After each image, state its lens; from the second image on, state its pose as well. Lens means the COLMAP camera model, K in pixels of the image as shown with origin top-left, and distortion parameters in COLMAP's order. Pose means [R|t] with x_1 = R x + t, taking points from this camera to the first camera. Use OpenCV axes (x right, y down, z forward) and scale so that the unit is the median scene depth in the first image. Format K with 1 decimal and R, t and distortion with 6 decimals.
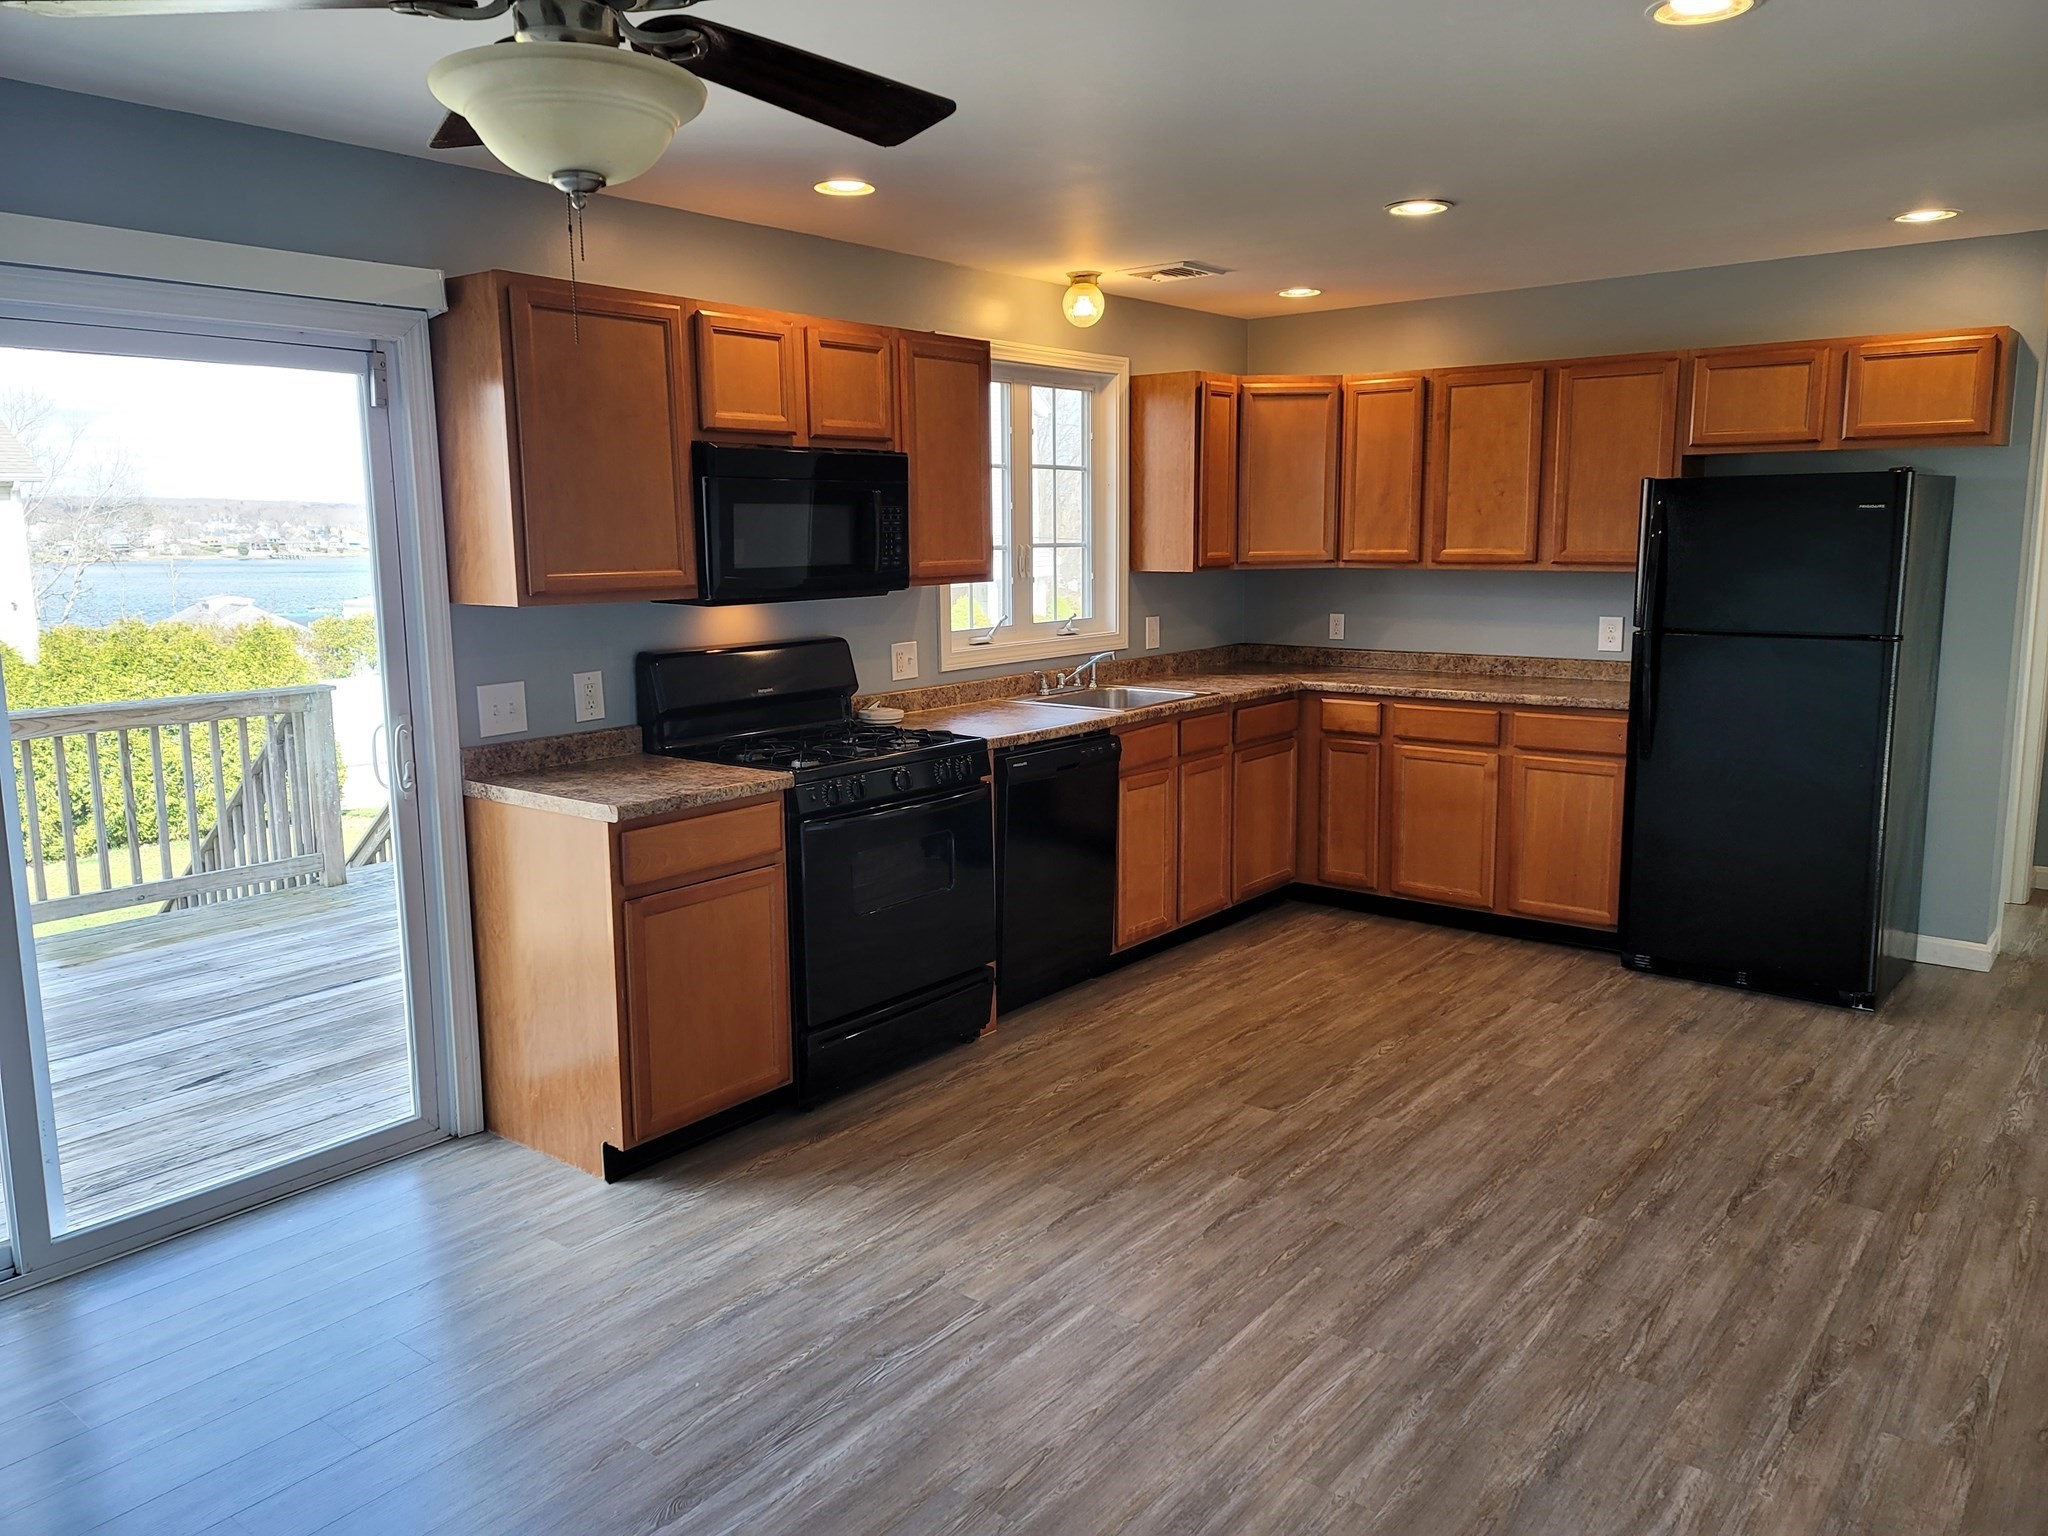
lens RADIAL K [[1484.5, 0, 1021.3], [0, 1484.5, 763.0], [0, 0, 1]] dist [0.064080, -0.051388]
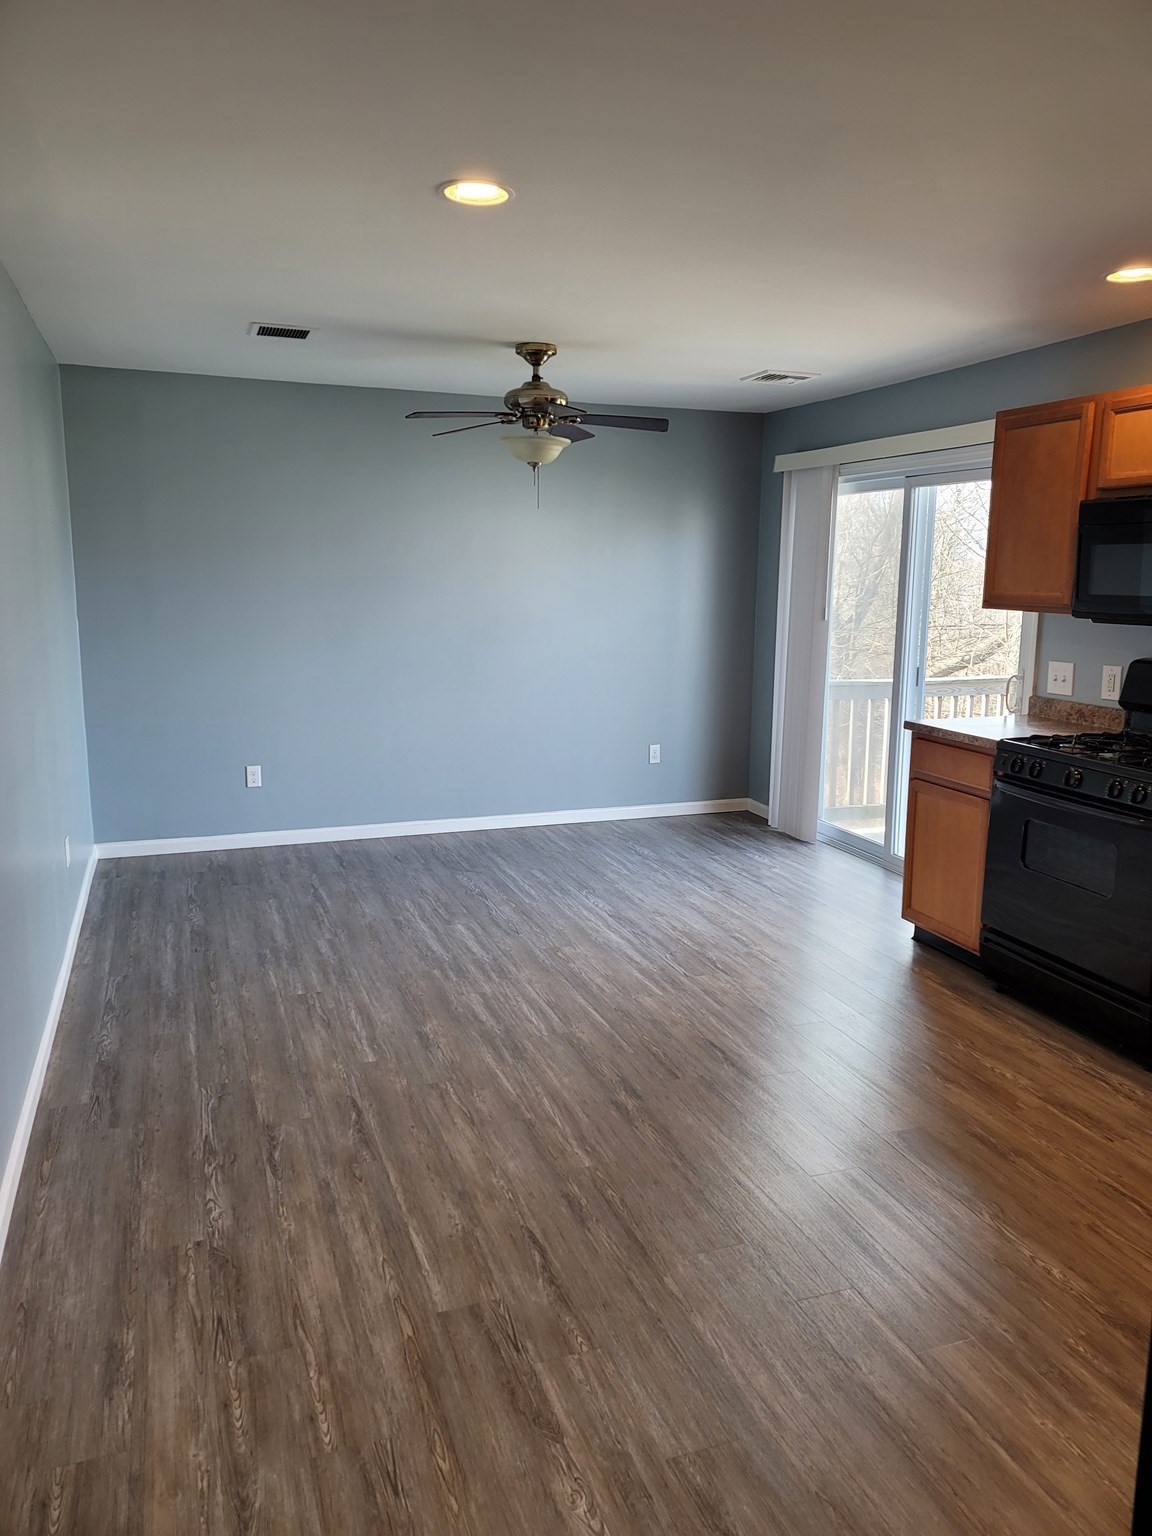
lens RADIAL K [[1113.4, 0, 579.7], [0, 1113.4, 766.0], [0, 0, 1]] dist [0.064080, -0.051388]
pose [[-0.520294, 0.157399, -0.839357, 1.208373], [-0.145056, 0.952297, 0.268495, -0.251125], [0.841577, 0.261450, -0.472643, 1.509312]]
